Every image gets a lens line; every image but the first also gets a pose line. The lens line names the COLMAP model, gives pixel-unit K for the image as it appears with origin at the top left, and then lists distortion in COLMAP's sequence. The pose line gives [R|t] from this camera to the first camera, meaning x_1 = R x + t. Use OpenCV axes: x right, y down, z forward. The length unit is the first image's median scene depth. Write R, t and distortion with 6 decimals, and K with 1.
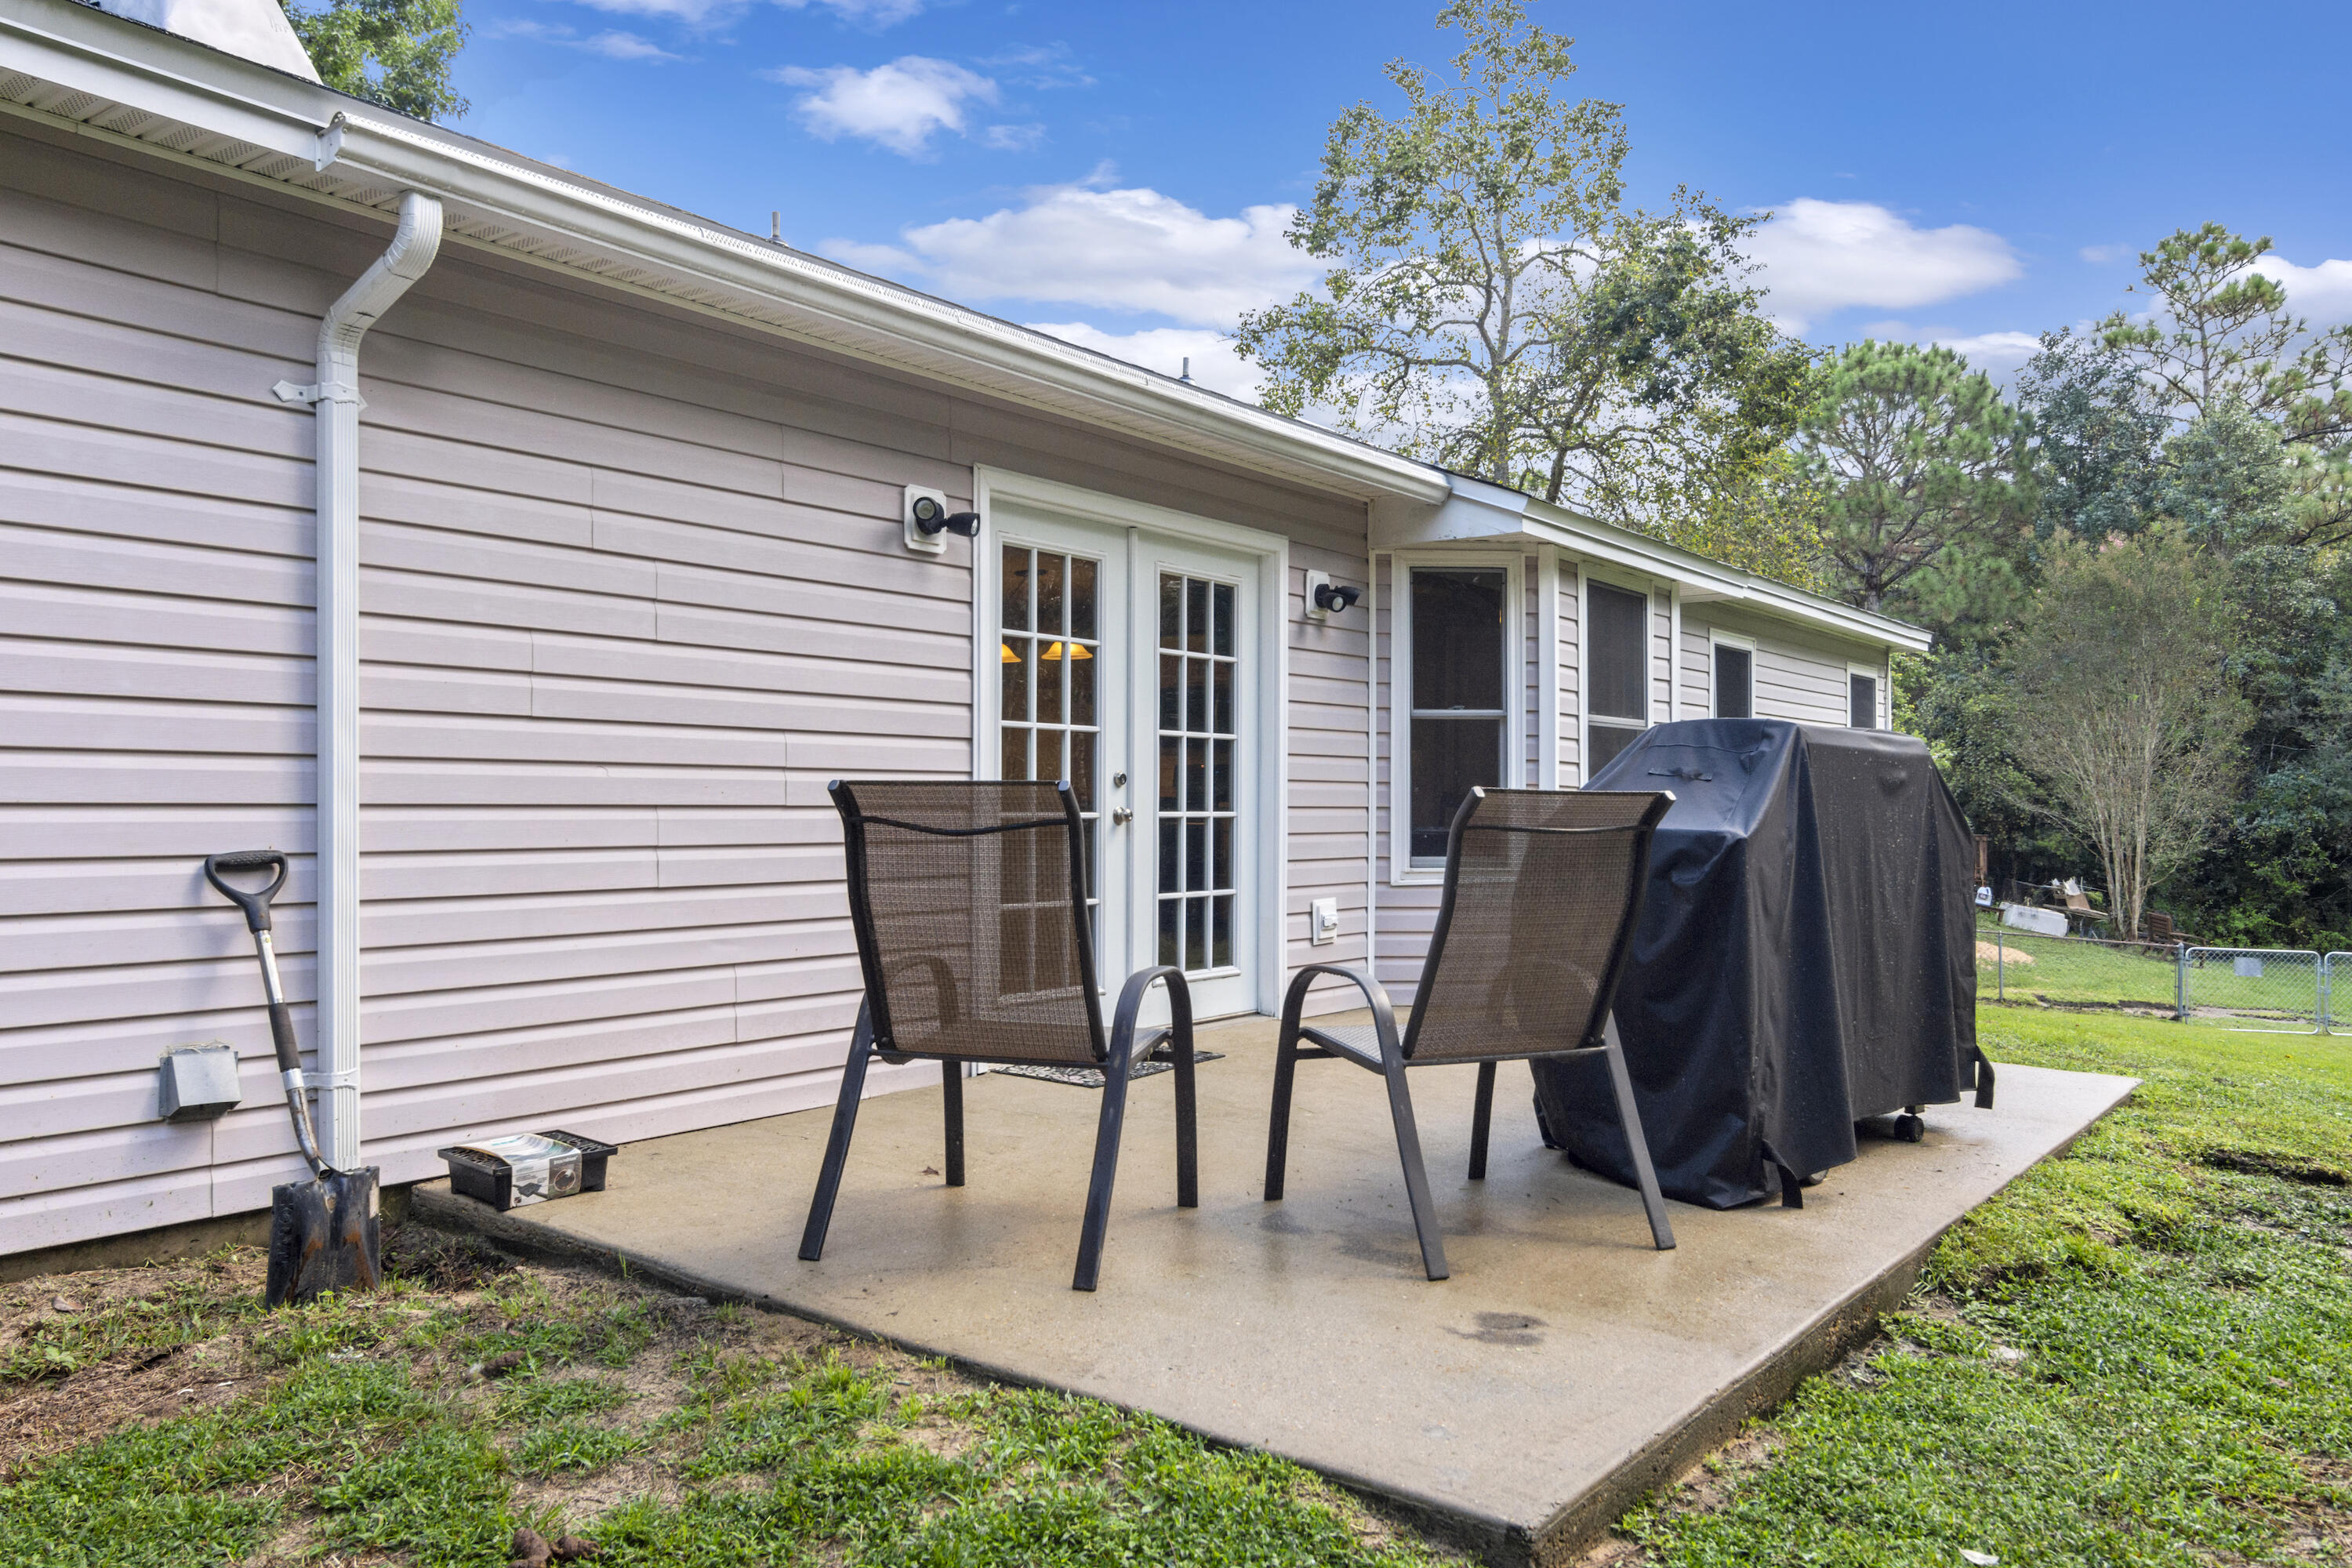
lens RADIAL K [[1700.4, 0, 1174.3], [0, 1700.4, 781.6], [0, 0, 1]] dist [0.003794, 0.001379]
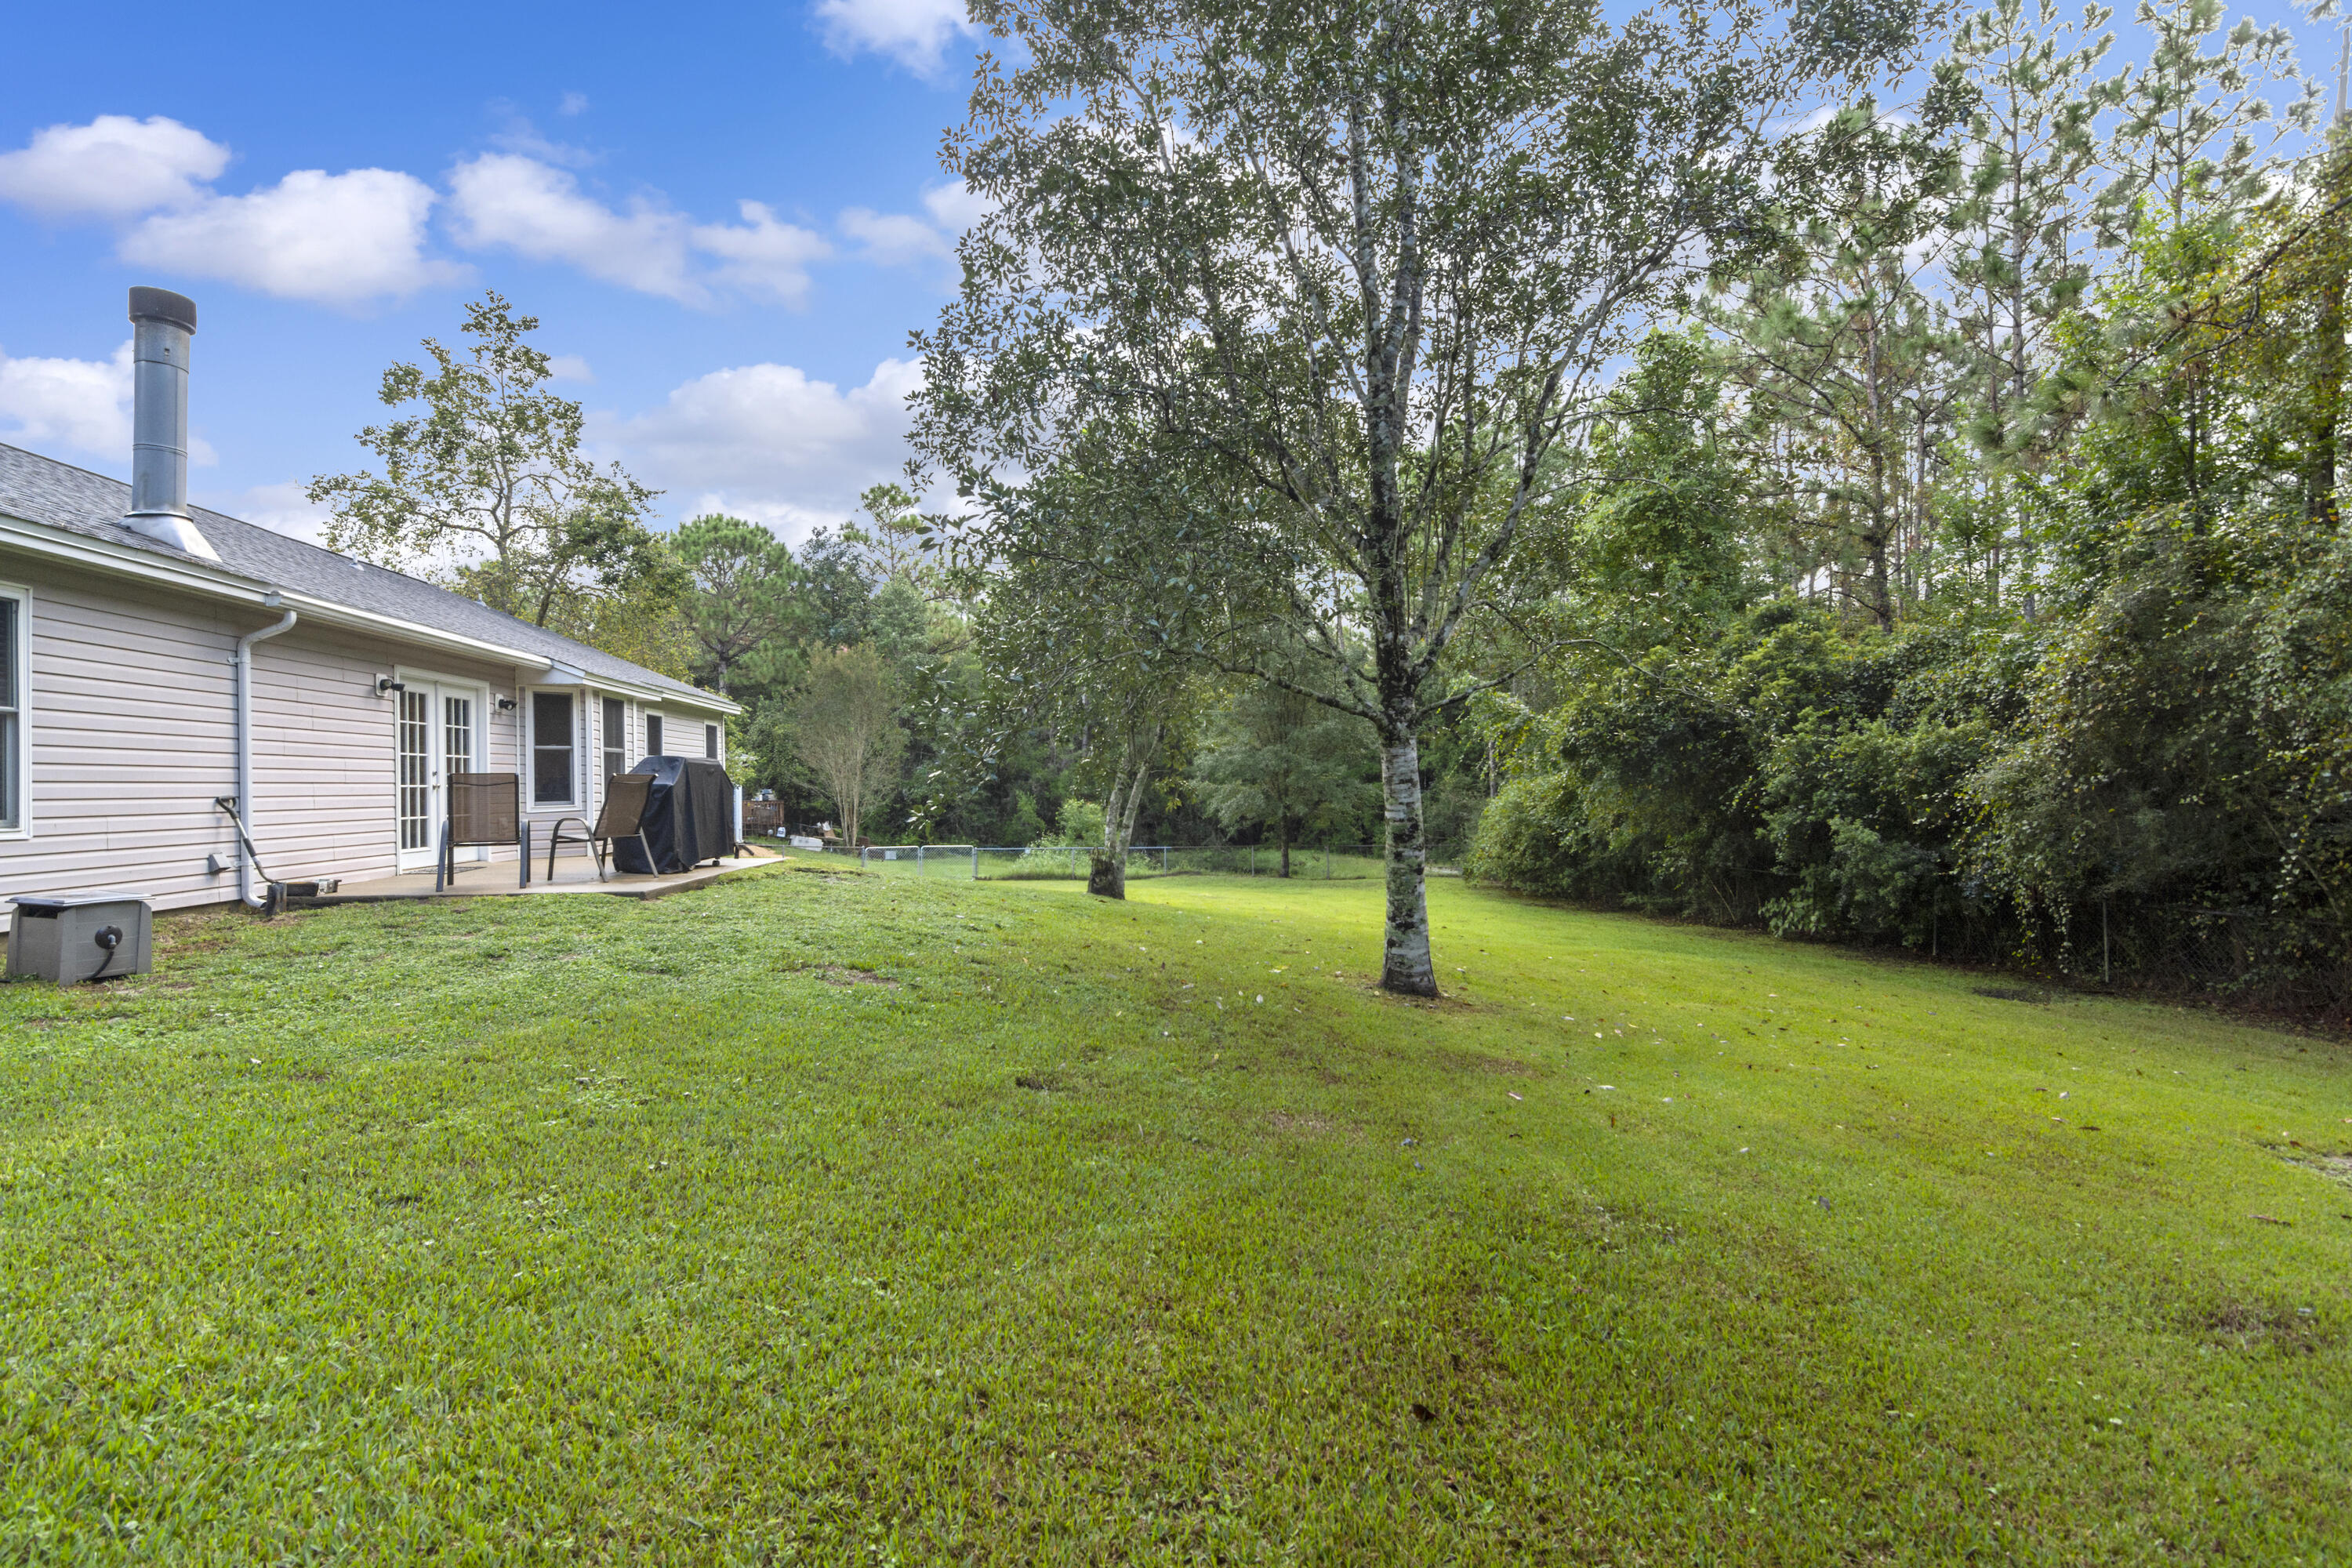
lens RADIAL K [[1117.8, 0, 1159.8], [0, 1117.8, 772.6], [0, 0, 1]] dist [-0.002275, 0.002190]
pose [[0.726396, -0.008498, 0.687224, -0.063667], [0.008375, 0.999959, 0.003513, 0.000185], [-0.687225, 0.003204, 0.726437, -0.169308]]
